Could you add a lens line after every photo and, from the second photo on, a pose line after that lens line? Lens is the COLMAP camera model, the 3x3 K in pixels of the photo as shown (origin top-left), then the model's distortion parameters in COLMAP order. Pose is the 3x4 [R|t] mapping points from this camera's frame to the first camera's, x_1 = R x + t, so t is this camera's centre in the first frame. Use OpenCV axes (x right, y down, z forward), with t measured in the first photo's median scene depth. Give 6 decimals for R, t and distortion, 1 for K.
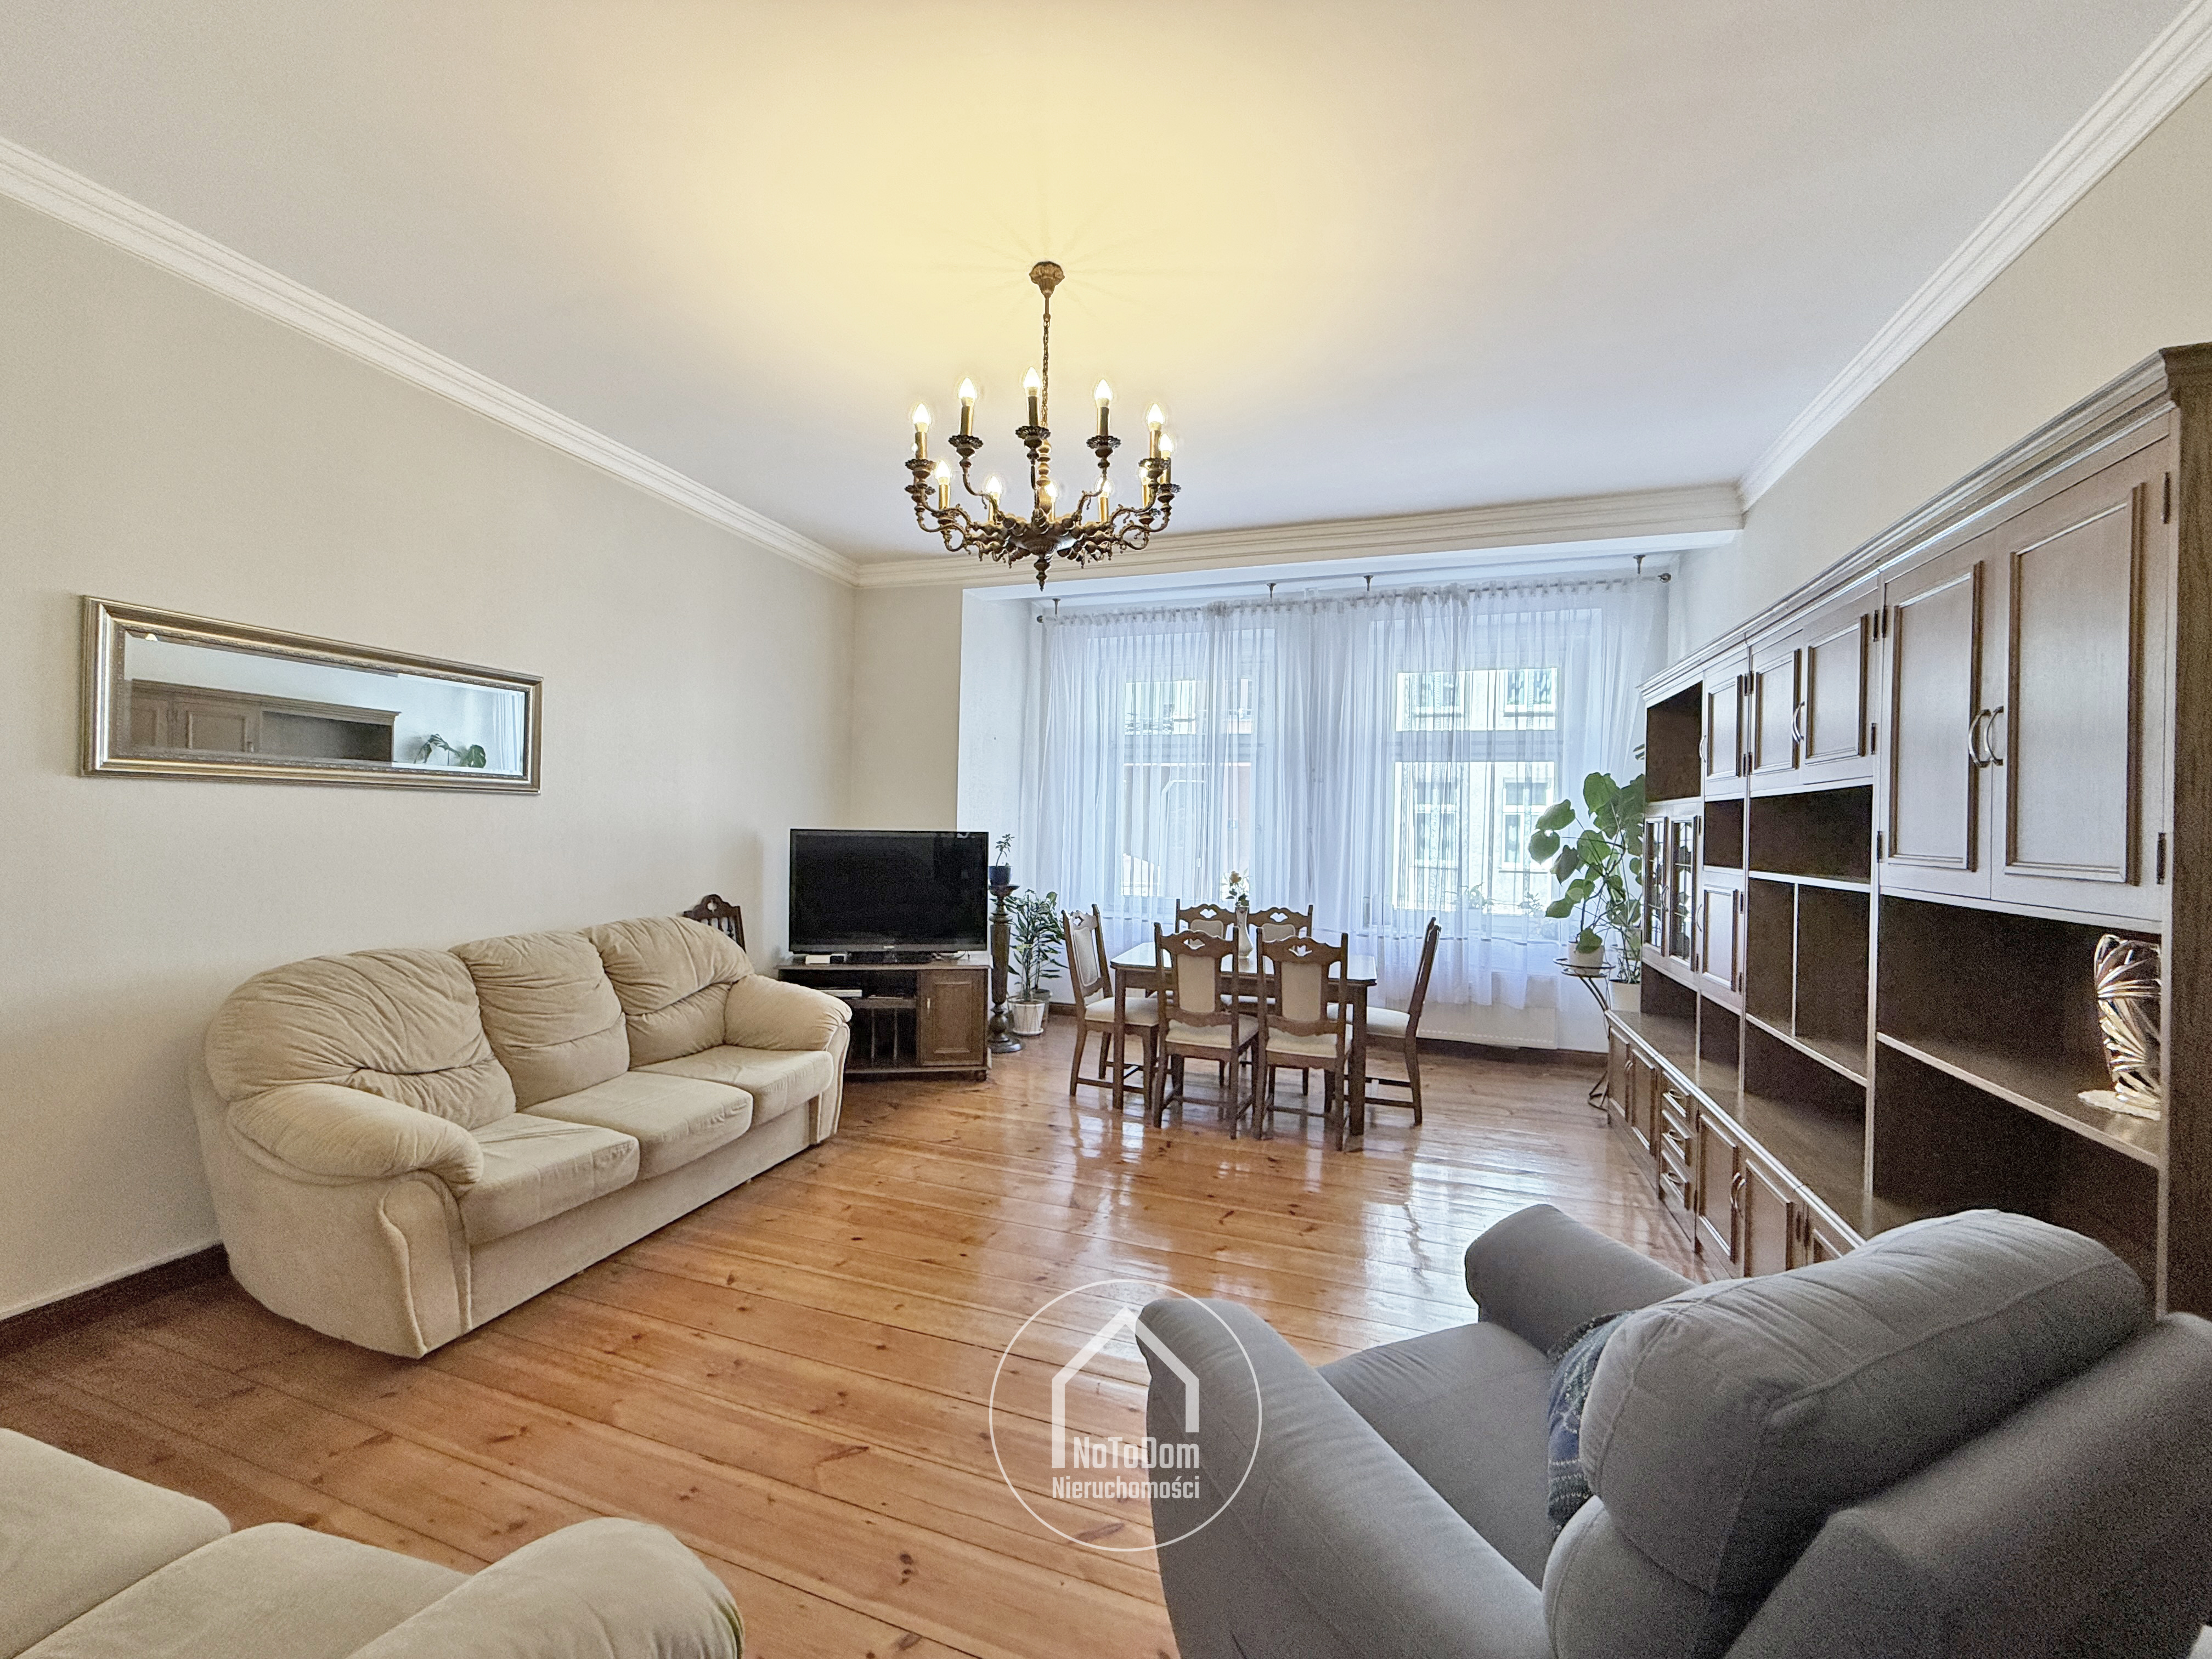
lens RADIAL K [[887.0, 0, 1098.7], [0, 887.0, 831.3], [0, 0, 1]] dist [-0.000669, -0.000032]
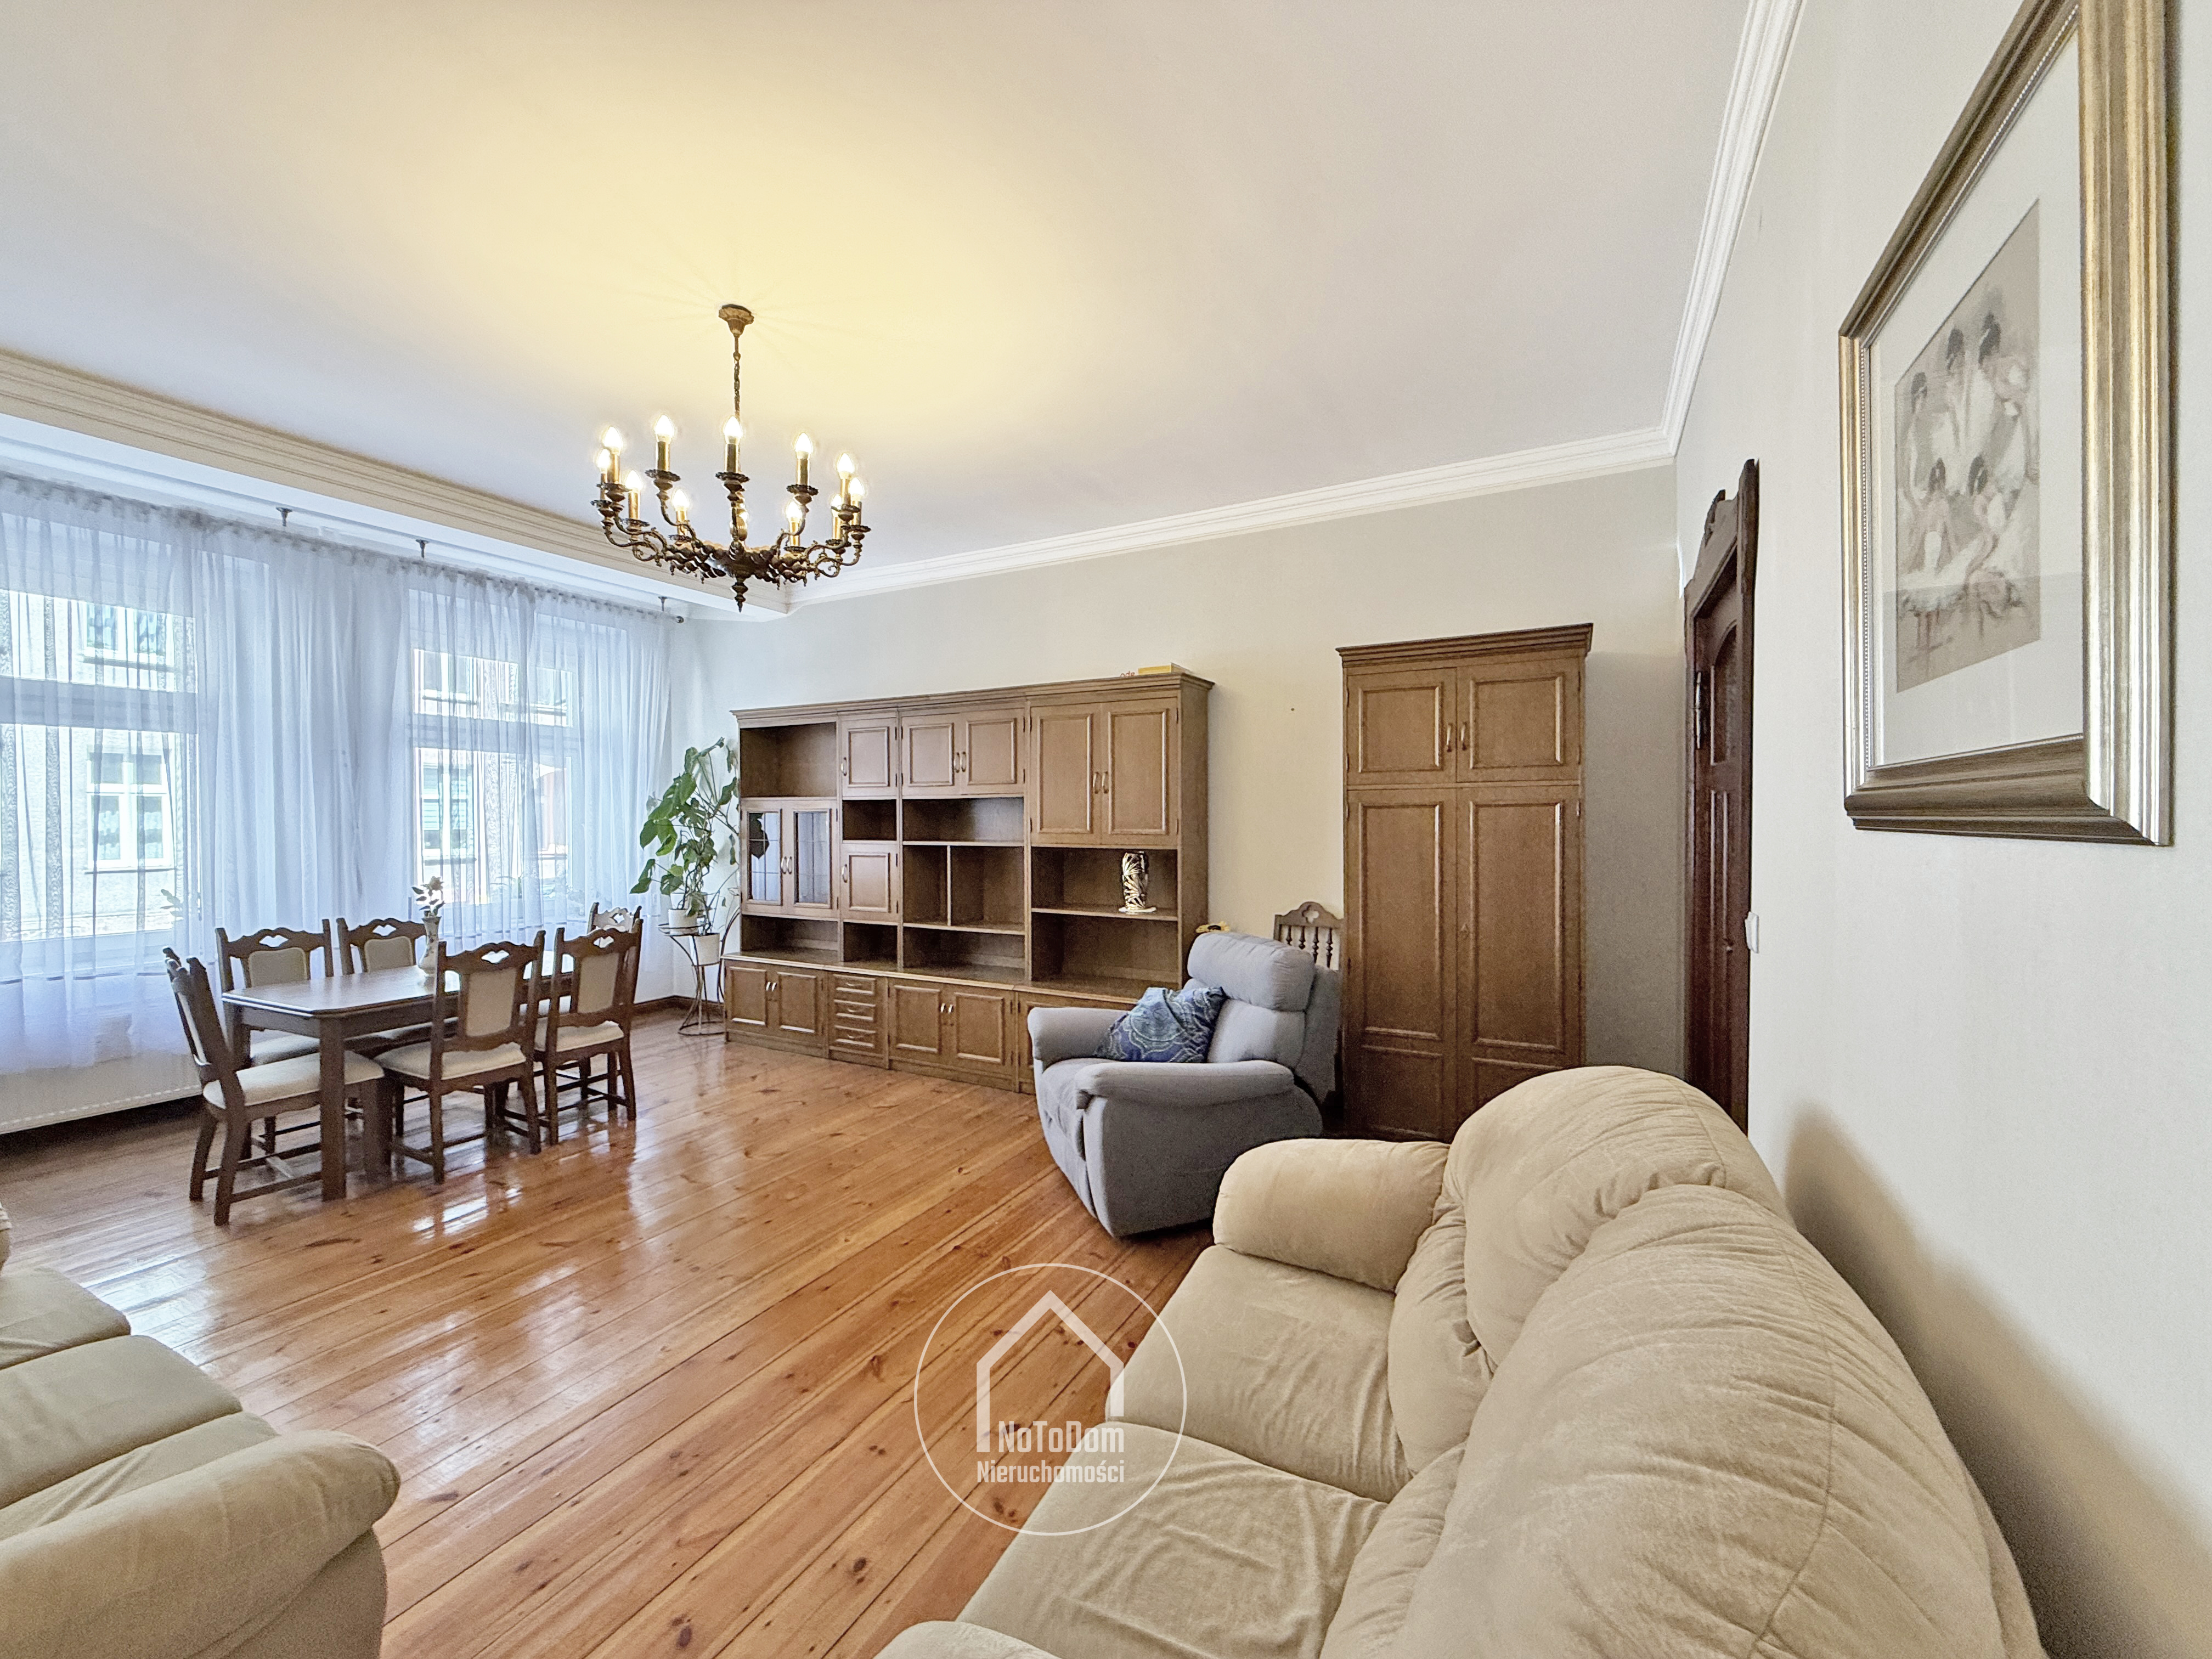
lens RADIAL K [[887.0, 0, 1098.7], [0, 887.0, 831.3], [0, 0, 1]] dist [-0.000669, -0.000032]
pose [[0.156816, -0.037155, 0.986929, -0.521432], [0.012451, 0.999287, 0.035642, -0.018174], [-0.987549, 0.006699, 0.157167, 0.195507]]
